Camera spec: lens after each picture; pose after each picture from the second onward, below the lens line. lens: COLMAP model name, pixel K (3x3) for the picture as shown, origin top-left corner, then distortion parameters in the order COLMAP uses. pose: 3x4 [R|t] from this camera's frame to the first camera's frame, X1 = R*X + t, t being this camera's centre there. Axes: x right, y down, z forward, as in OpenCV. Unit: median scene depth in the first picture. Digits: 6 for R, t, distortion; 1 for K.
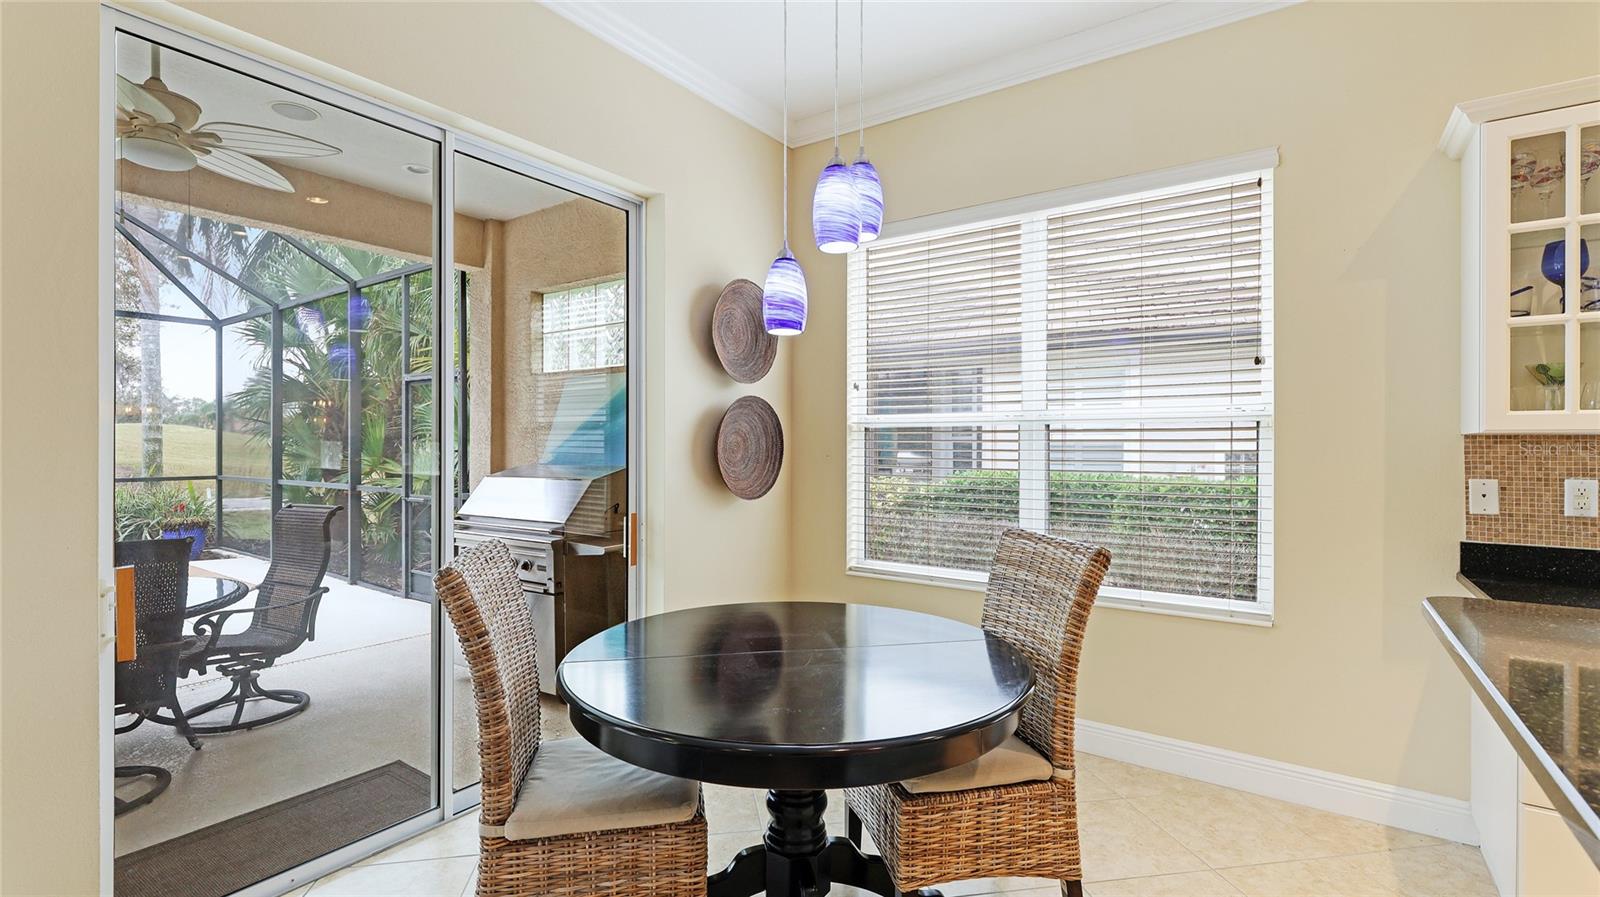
lens RADIAL K [[716.1, 0, 800.0], [0, 716.1, 448.5], [0, 0, 1]] dist [0.001419, 0.000402]
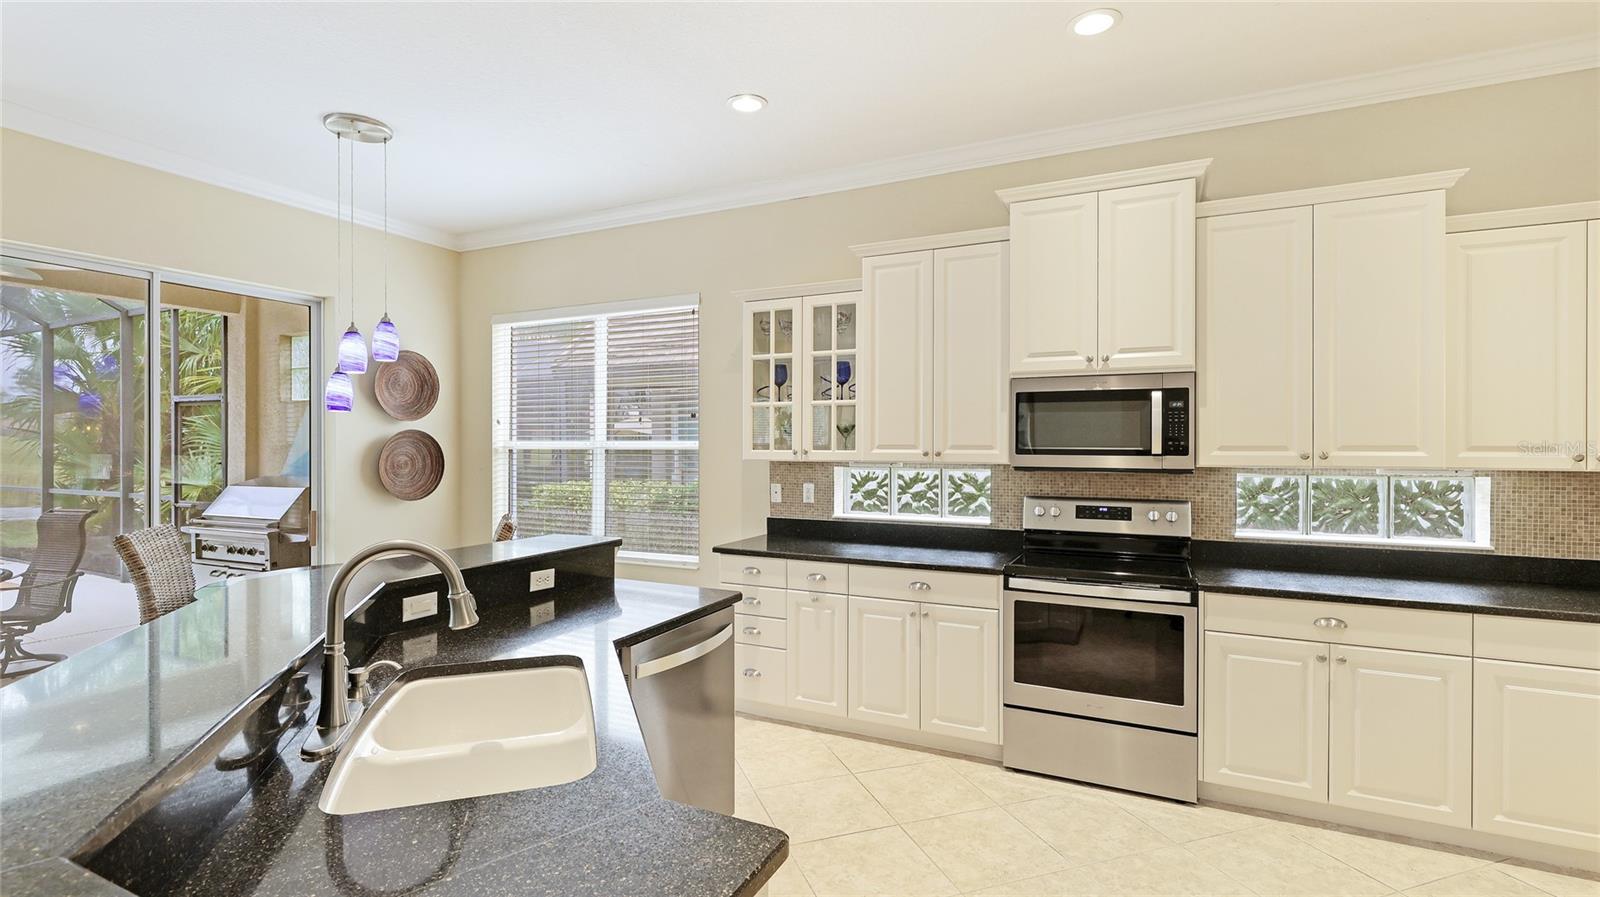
lens RADIAL K [[728.1, 0, 800.0], [0, 728.1, 448.5], [0, 0, 1]] dist [0.000801, 0.000682]
pose [[0.986893, -0.002258, 0.161362, 0.448345], [0.002269, 0.999997, 0.000117, -0.031598], [-0.161361, 0.000251, 0.986895, -0.563136]]
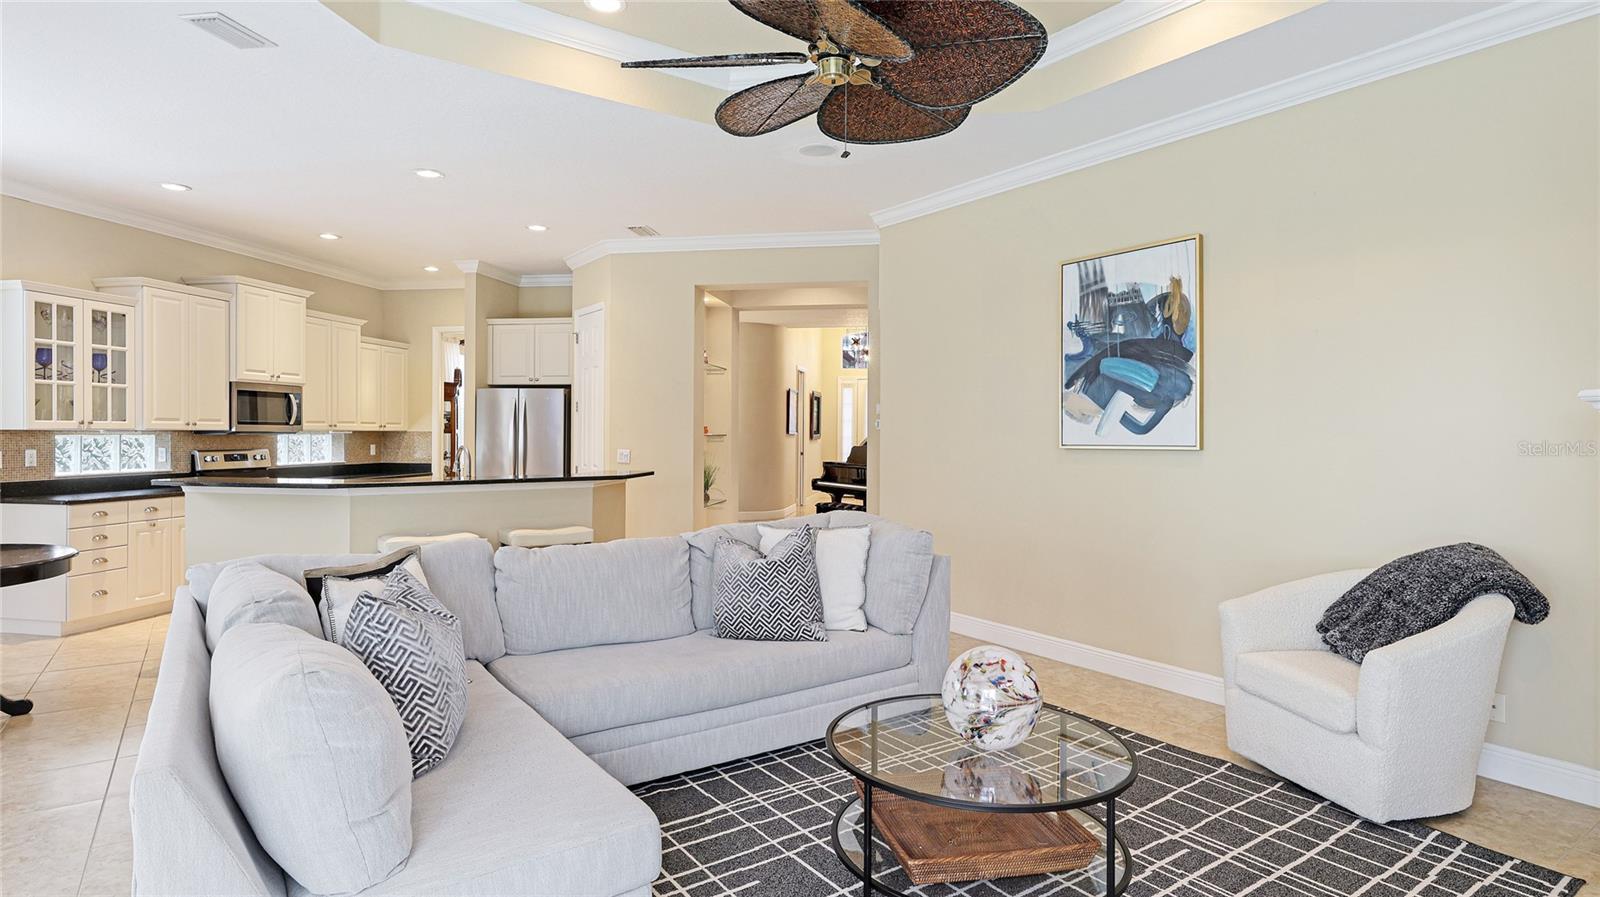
lens RADIAL K [[845.2, 0, 789.1], [0, 845.2, 435.7], [0, 0, 1]] dist [-0.000786, -0.000097]
pose [[-0.417959, -0.008268, 0.908428, -1.381493], [-0.000204, 0.999959, 0.009007, -0.015478], [-0.908466, 0.003580, -0.417944, -0.030715]]
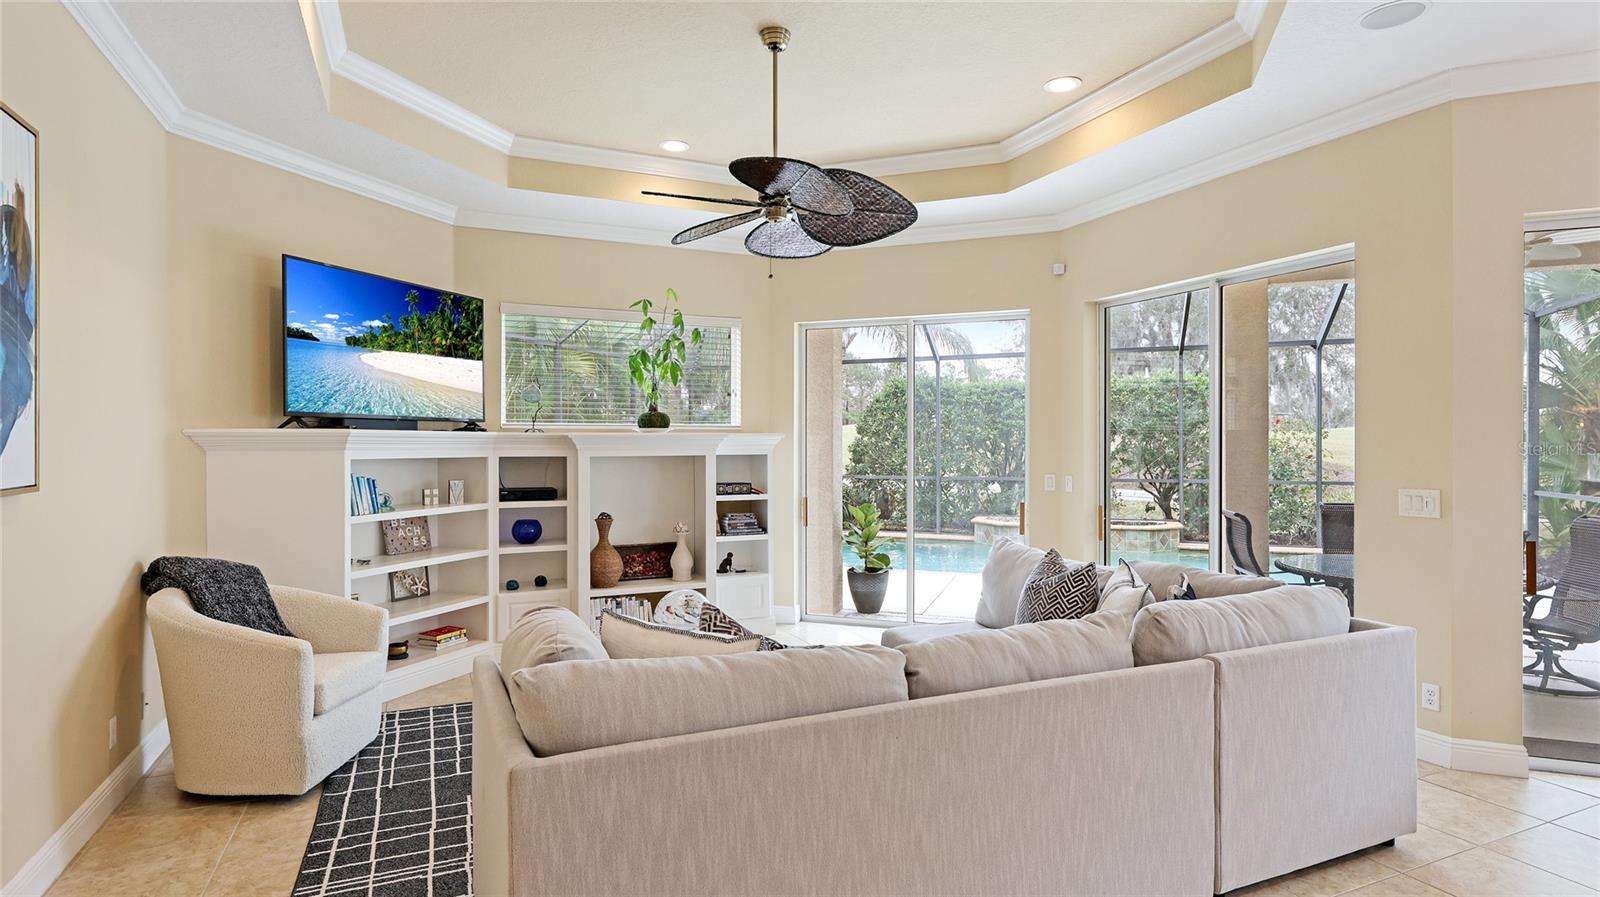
lens RADIAL K [[827.2, 0, 798.0], [0, 827.2, 444.5], [0, 0, 1]] dist [-0.000738, -0.000150]
pose [[0.248011, -0.000763, -0.968757, 0.273660], [-0.005658, 0.999981, -0.002236, -0.026301], [0.968741, 0.006036, 0.248002, -0.594712]]
